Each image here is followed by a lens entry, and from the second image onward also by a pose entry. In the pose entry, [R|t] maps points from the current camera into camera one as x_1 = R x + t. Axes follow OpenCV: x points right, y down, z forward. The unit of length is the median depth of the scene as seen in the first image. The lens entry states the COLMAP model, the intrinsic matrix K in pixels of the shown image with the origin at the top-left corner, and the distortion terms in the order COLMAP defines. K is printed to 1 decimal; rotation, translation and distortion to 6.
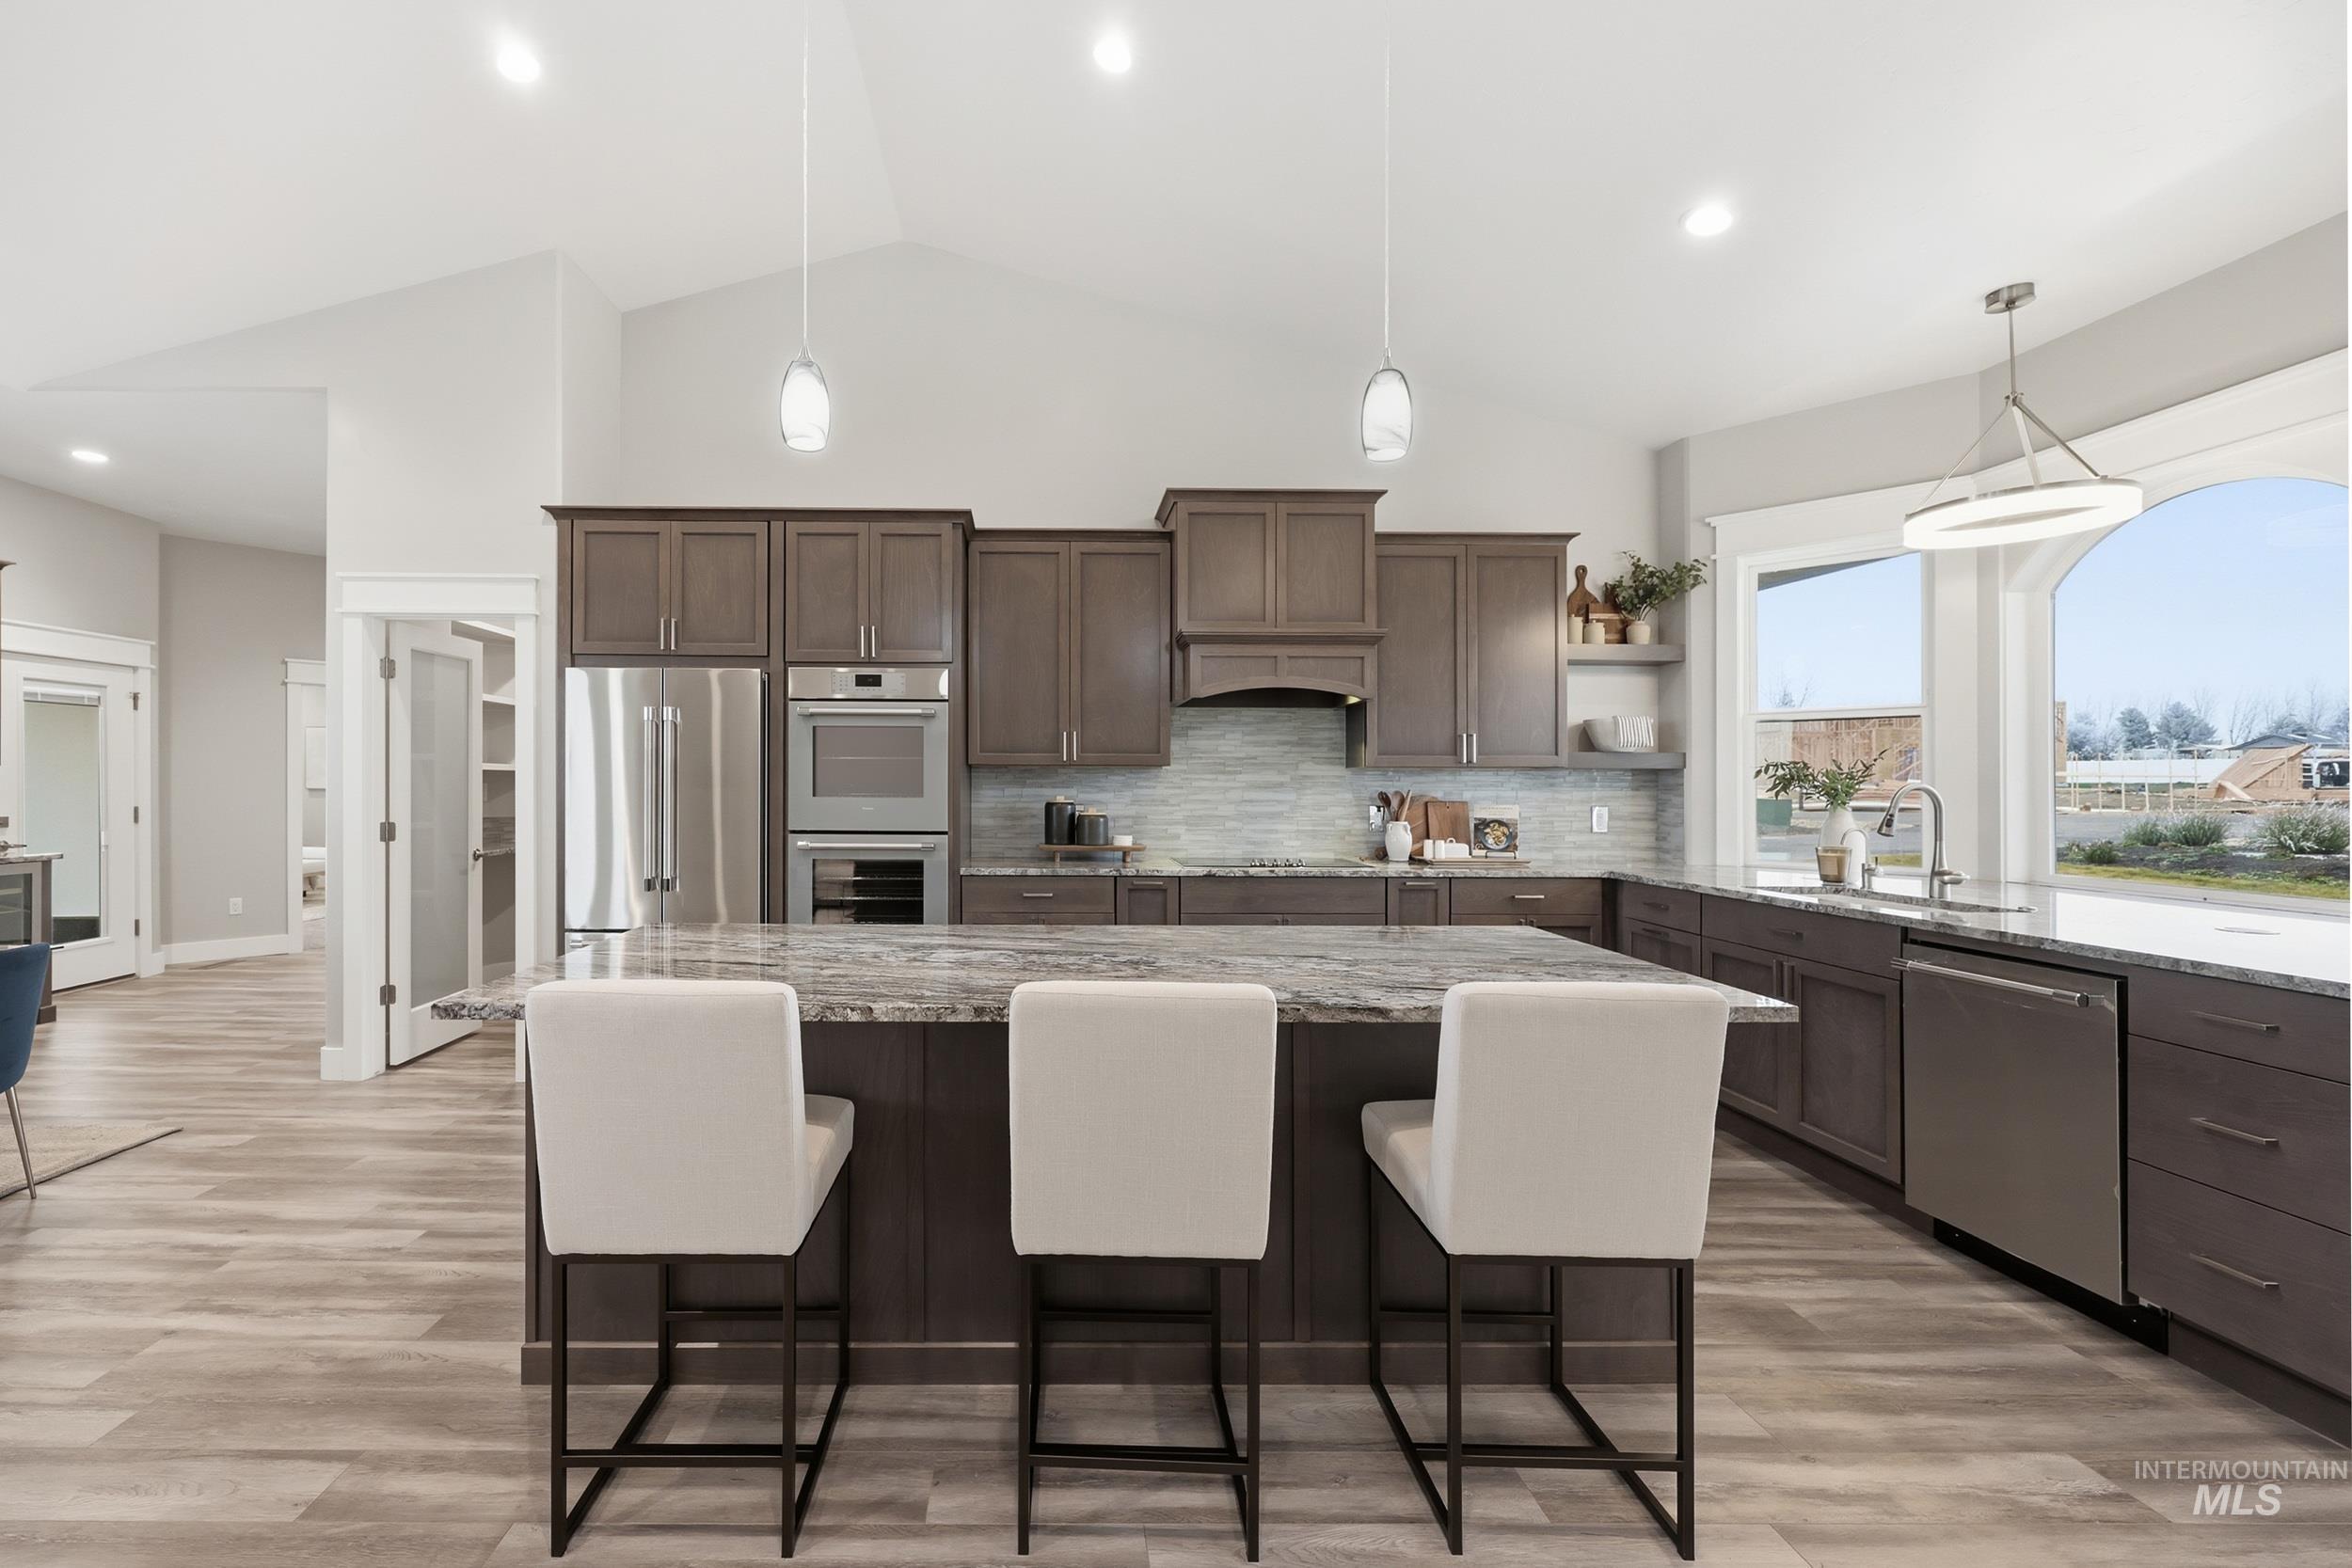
lens RADIAL K [[1008.3, 0, 1058.9], [0, 1008.3, 782.3], [0, 0, 1]] dist [-0.000114, -0.000161]
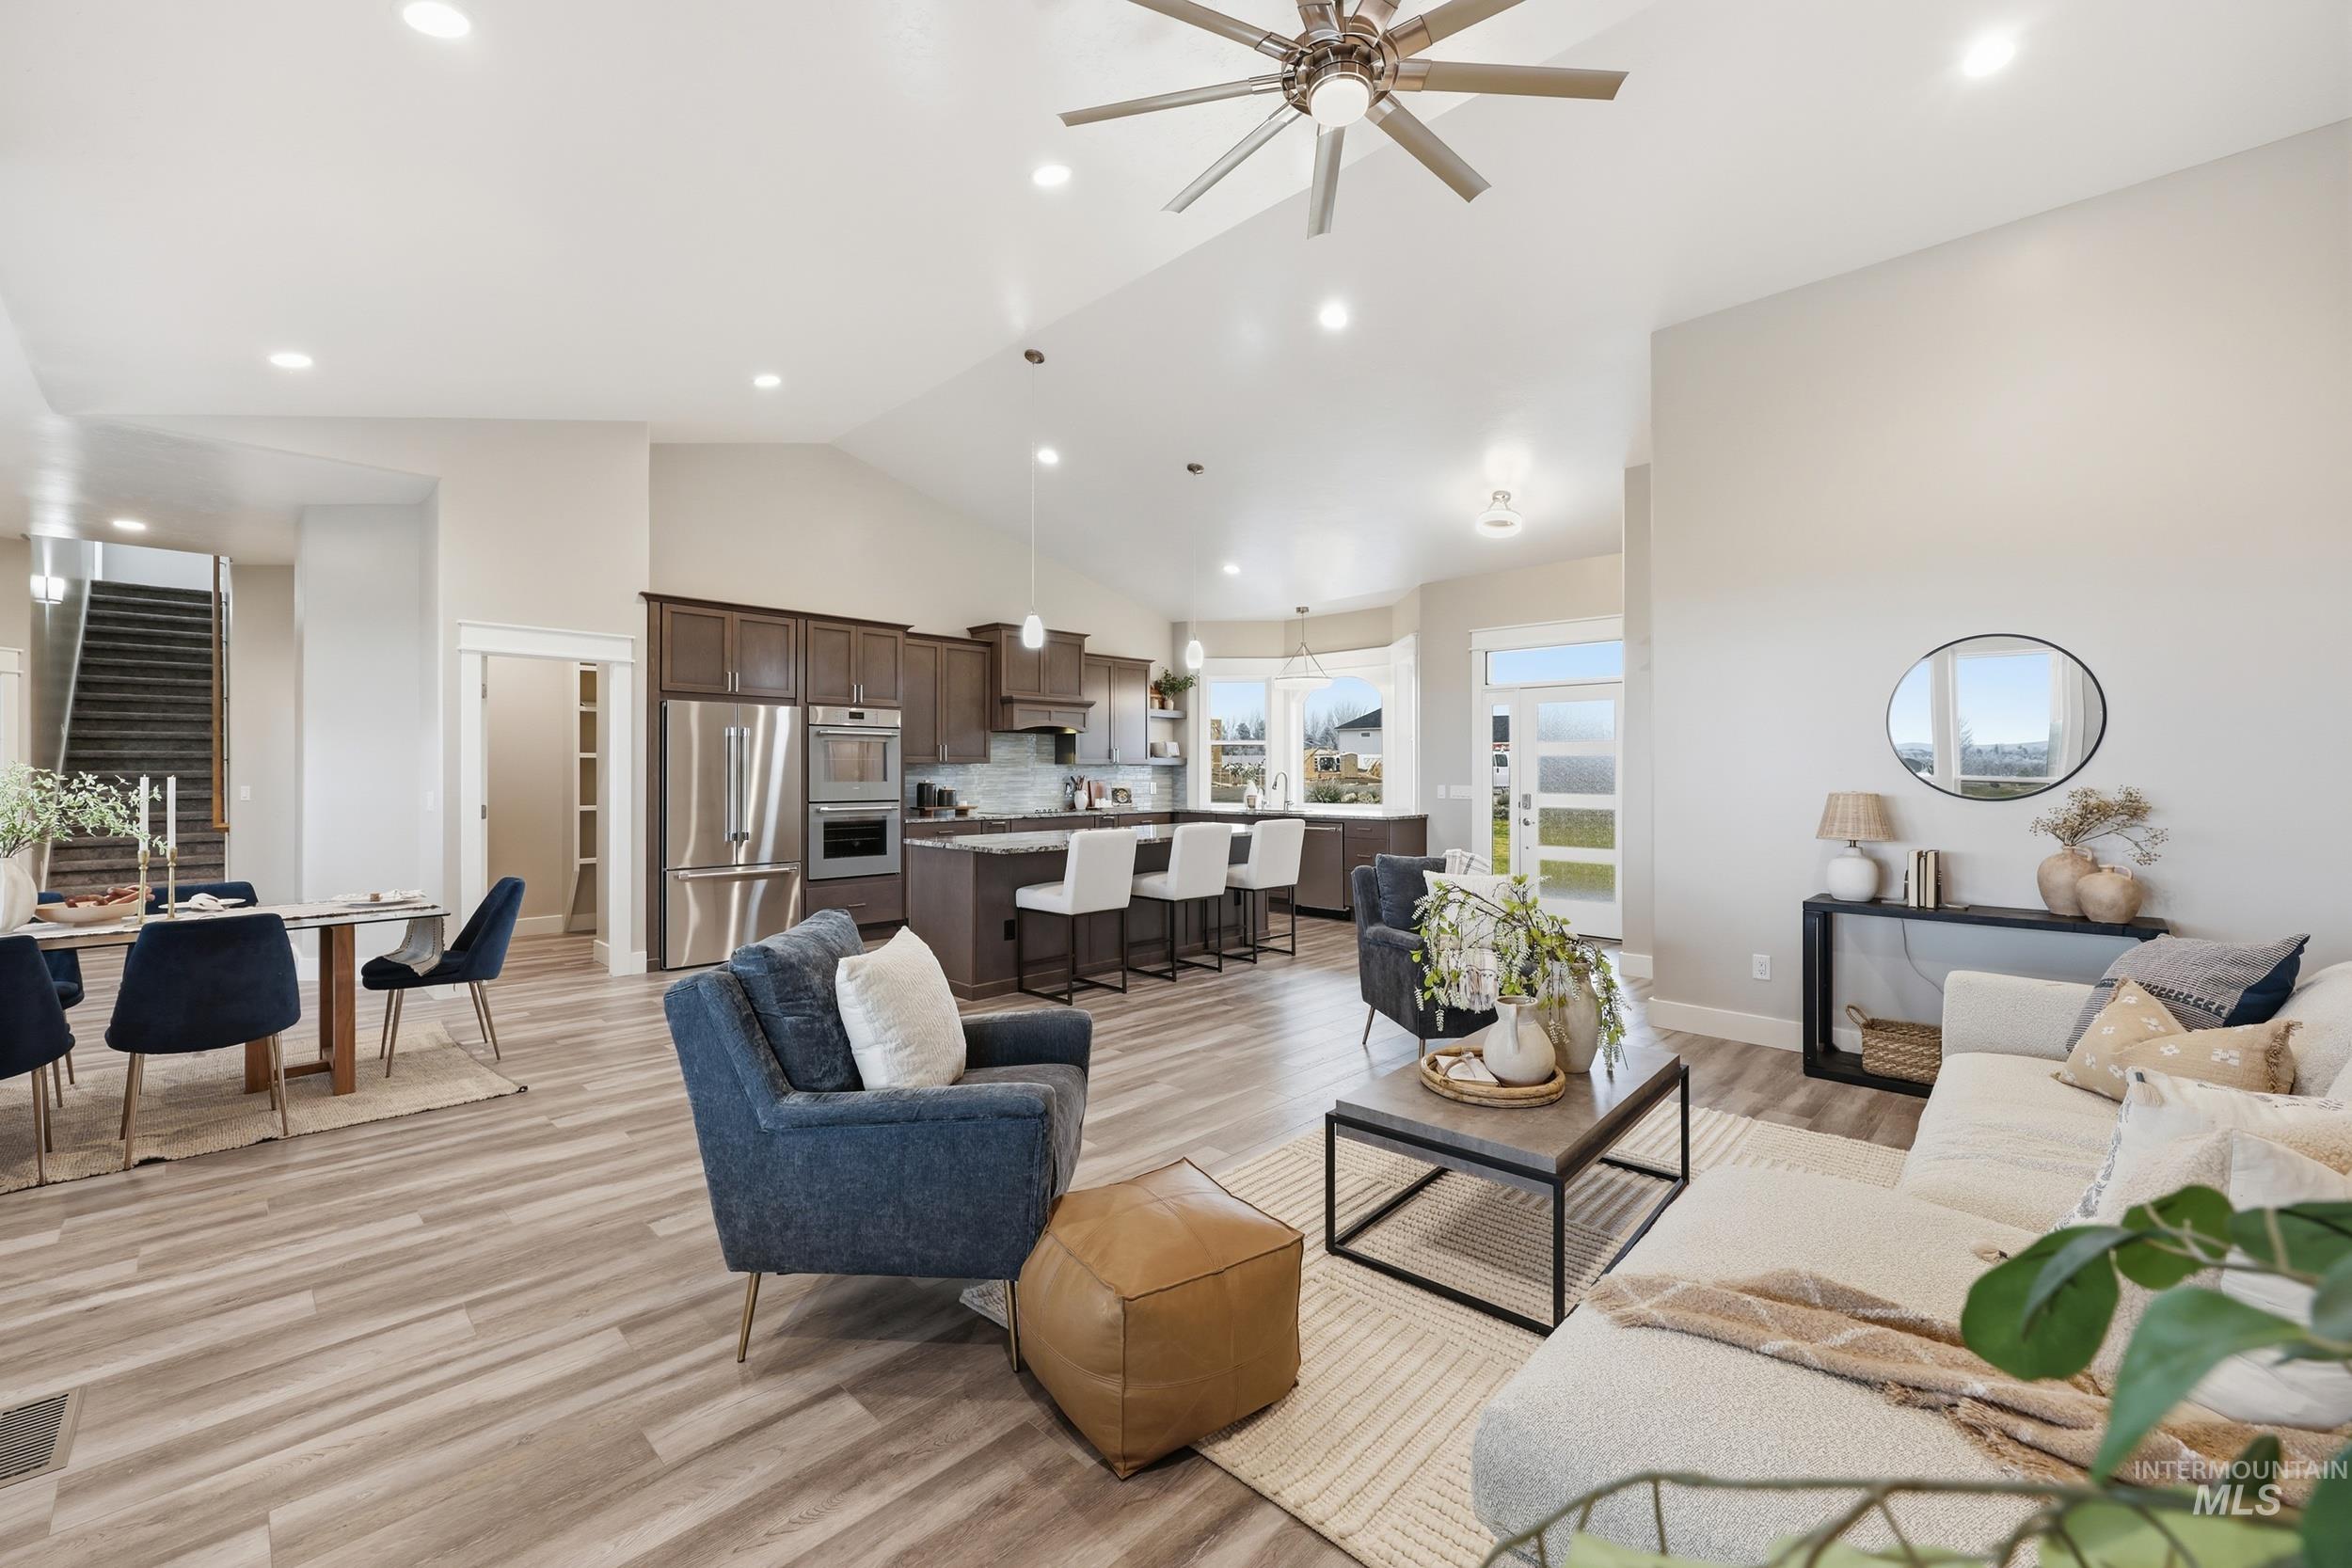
lens RADIAL K [[945.8, 0, 1173.0], [0, 945.8, 777.9], [0, 0, 1]] dist [-0.001073, -0.000119]
pose [[0.706641, -0.010542, 0.707494, -0.975324], [0.004174, 0.999934, 0.010730, -0.007679], [-0.707560, -0.004629, 0.706638, -0.541471]]
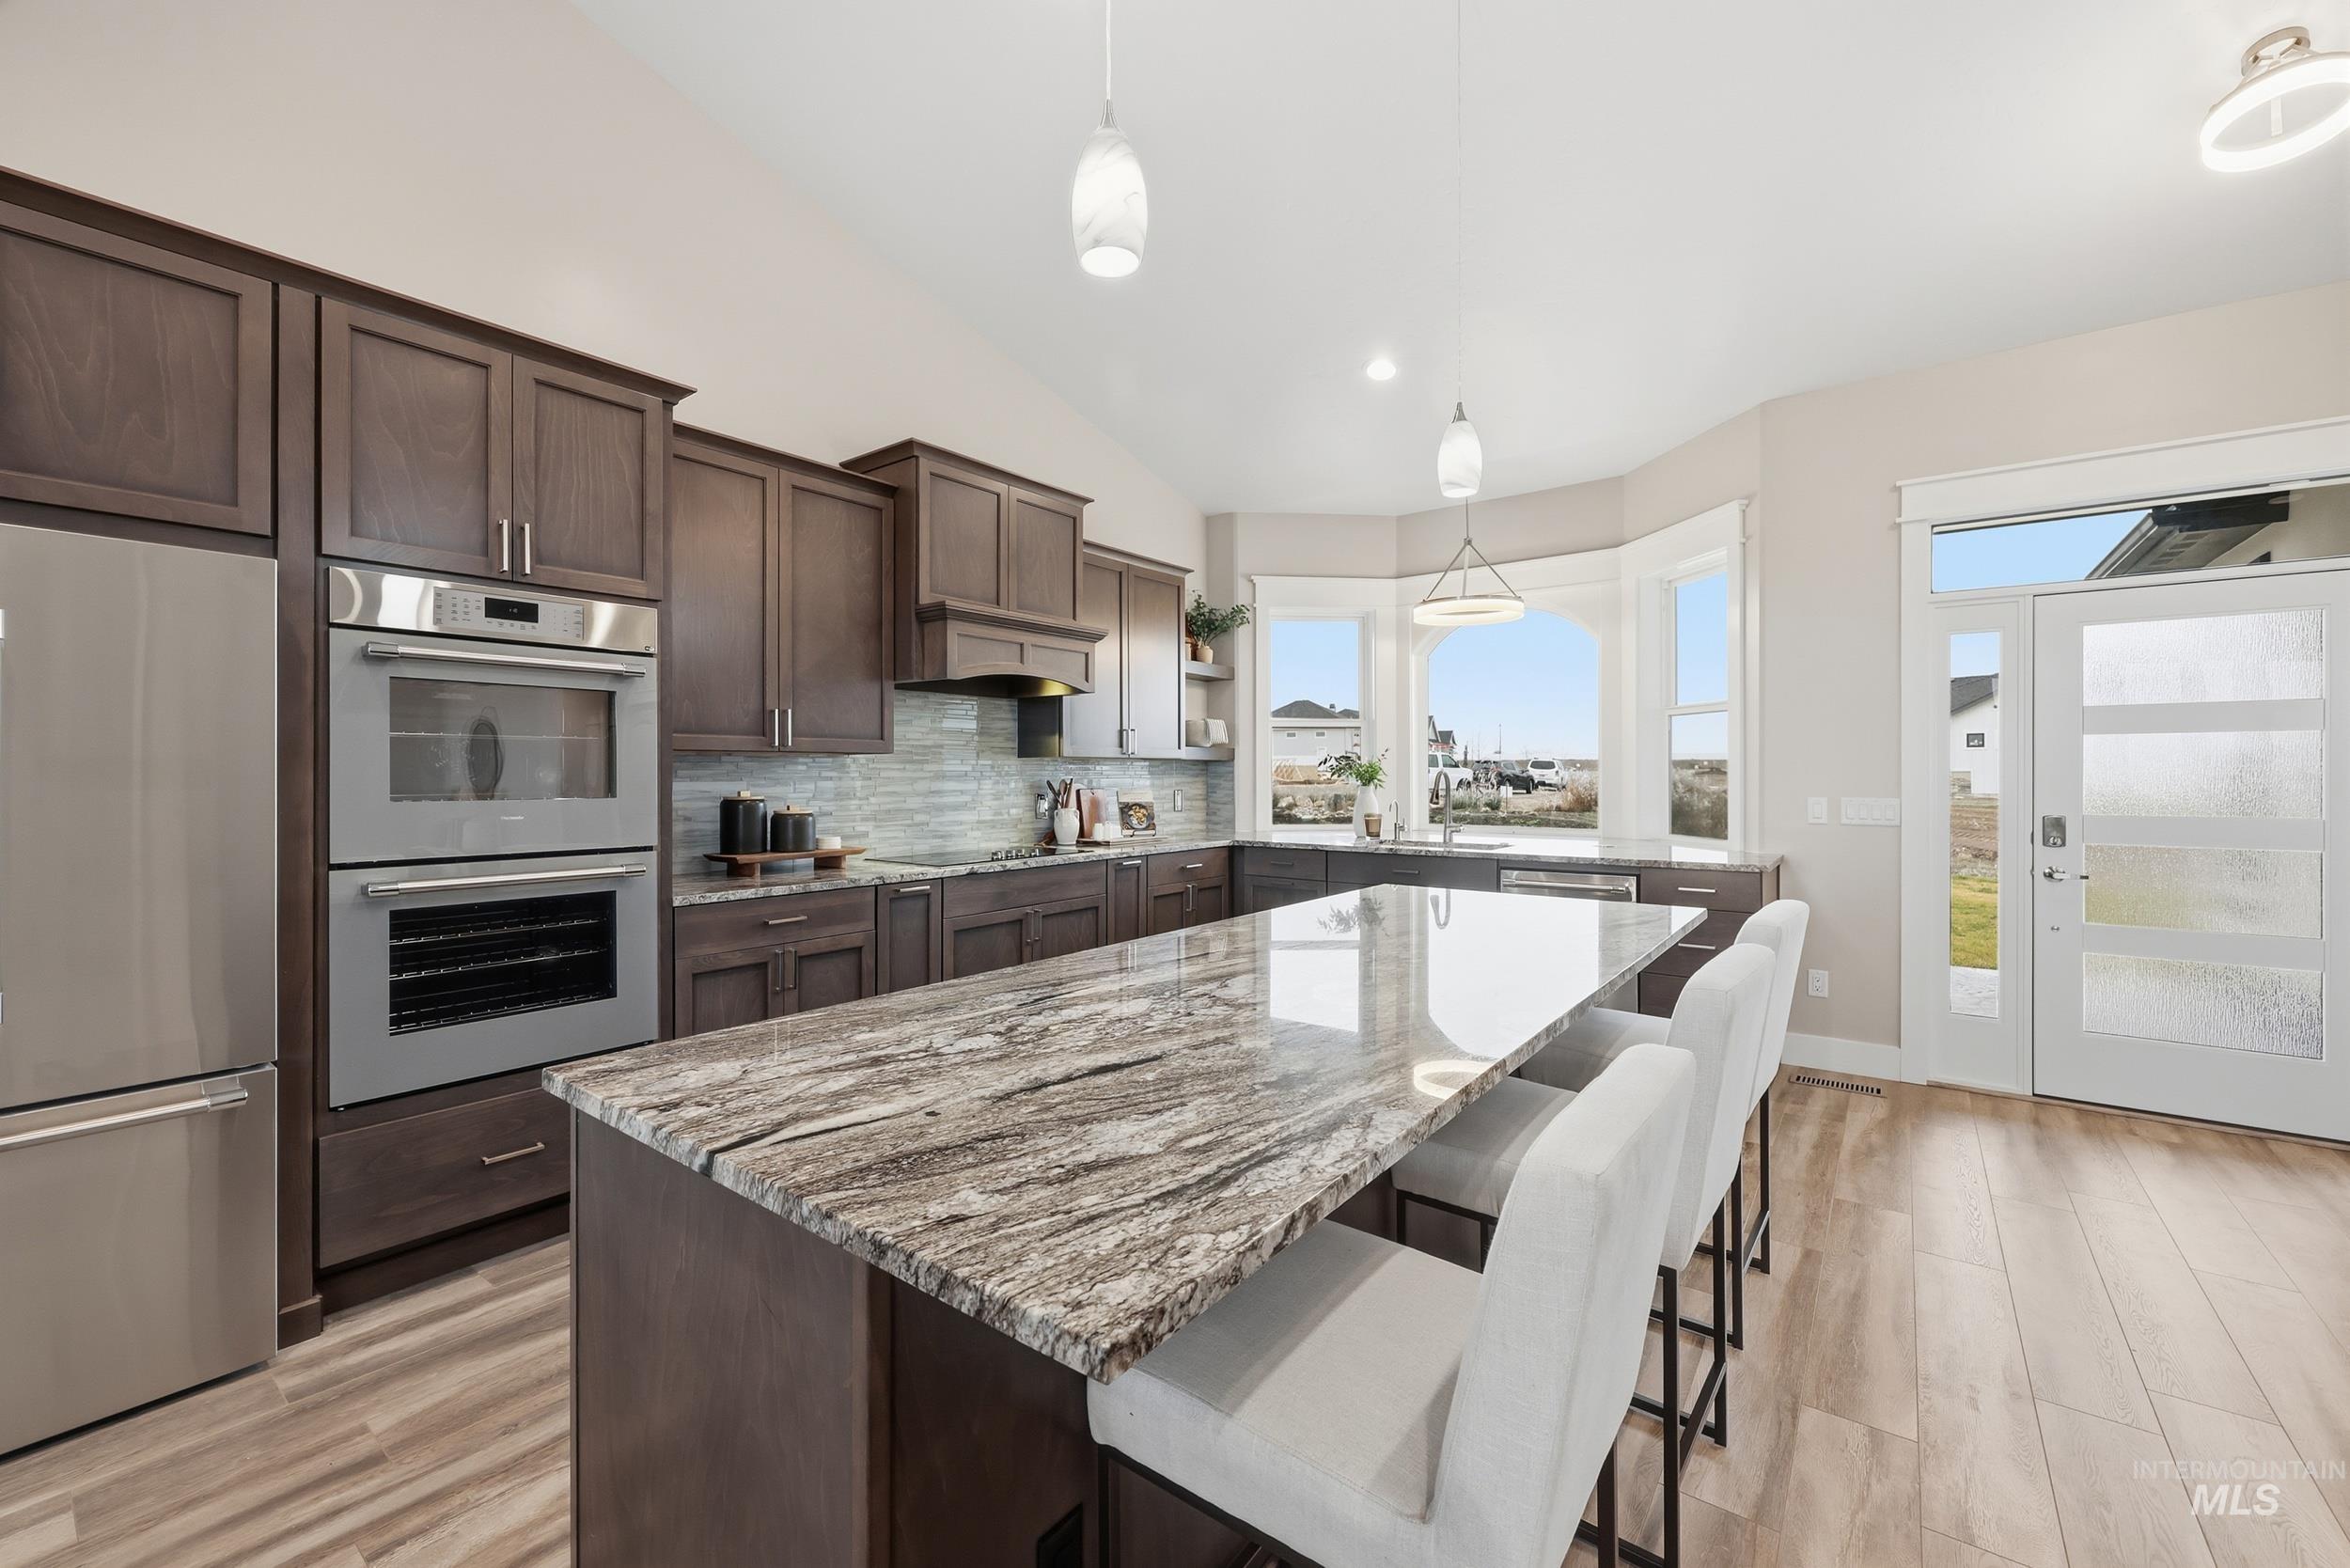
lens RADIAL K [[941.3, 0, 1173.9], [0, 941.3, 774.9], [0, 0, 1]] dist [-0.000217, -0.000349]
pose [[0.613680, -0.008242, 0.789512, -0.421848], [0.004910, 0.999966, 0.006623, -0.002577], [-0.789540, -0.000187, 0.613699, 0.315612]]
